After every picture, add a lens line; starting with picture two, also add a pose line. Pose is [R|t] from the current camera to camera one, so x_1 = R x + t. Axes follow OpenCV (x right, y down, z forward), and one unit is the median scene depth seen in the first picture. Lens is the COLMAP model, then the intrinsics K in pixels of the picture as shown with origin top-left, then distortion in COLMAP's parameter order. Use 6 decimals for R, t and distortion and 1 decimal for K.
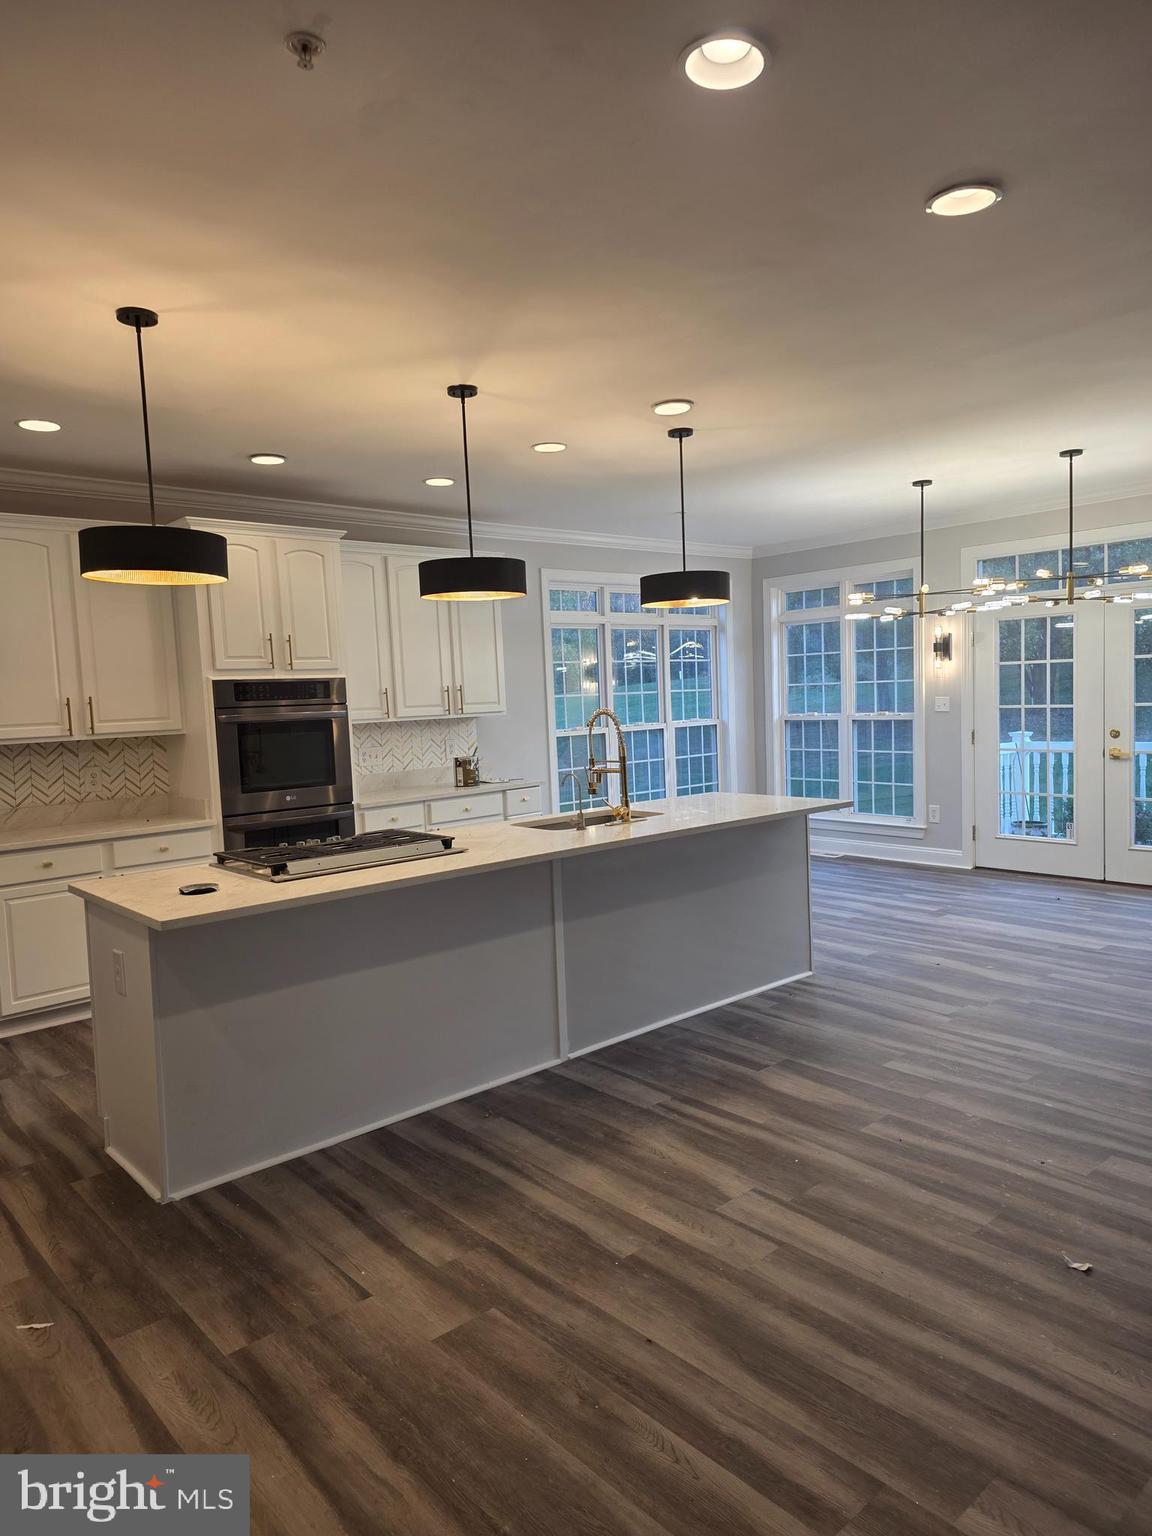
lens RADIAL K [[1024.6, 0, 576.0], [0, 1024.6, 768.0], [0, 0, 1]] dist [0.112278, -0.138215]
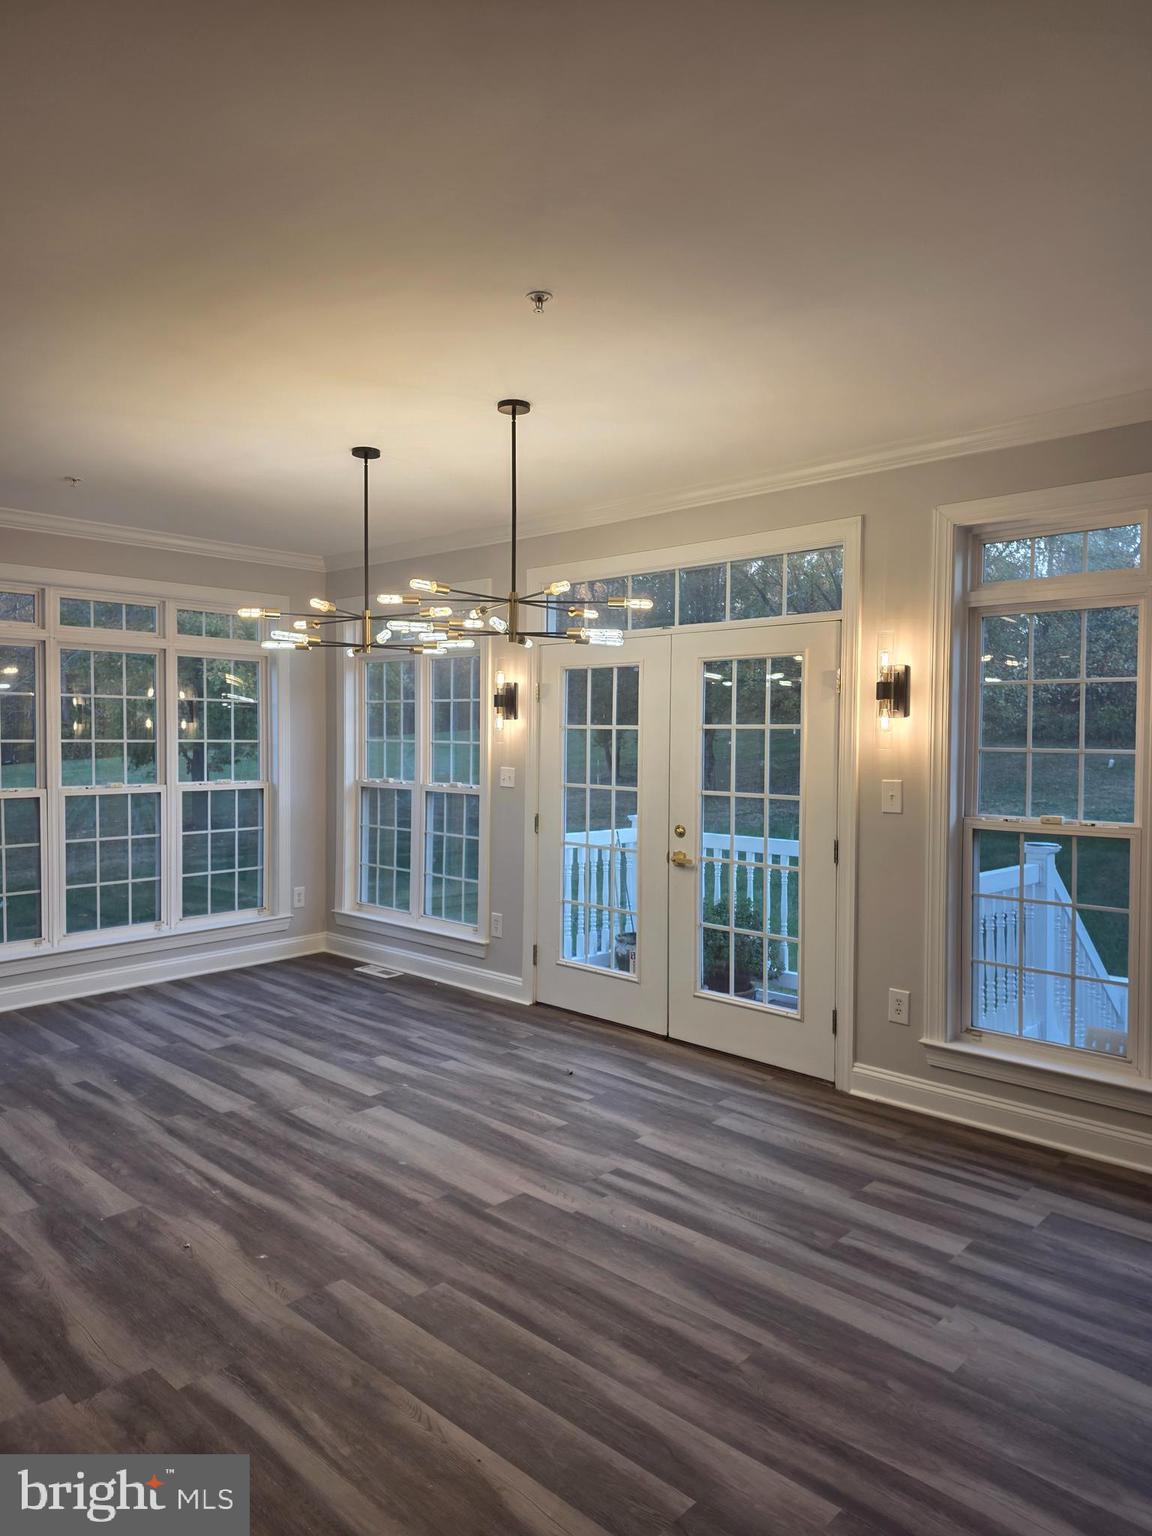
lens RADIAL K [[1024.6, 0, 576.0], [0, 1024.6, 768.0], [0, 0, 1]] dist [0.112278, -0.138215]
pose [[0.994017, 0.044375, 0.099808, 0.332325], [-0.039938, 0.998142, -0.046019, -0.036869], [-0.101665, 0.041757, 0.993942, 0.270436]]
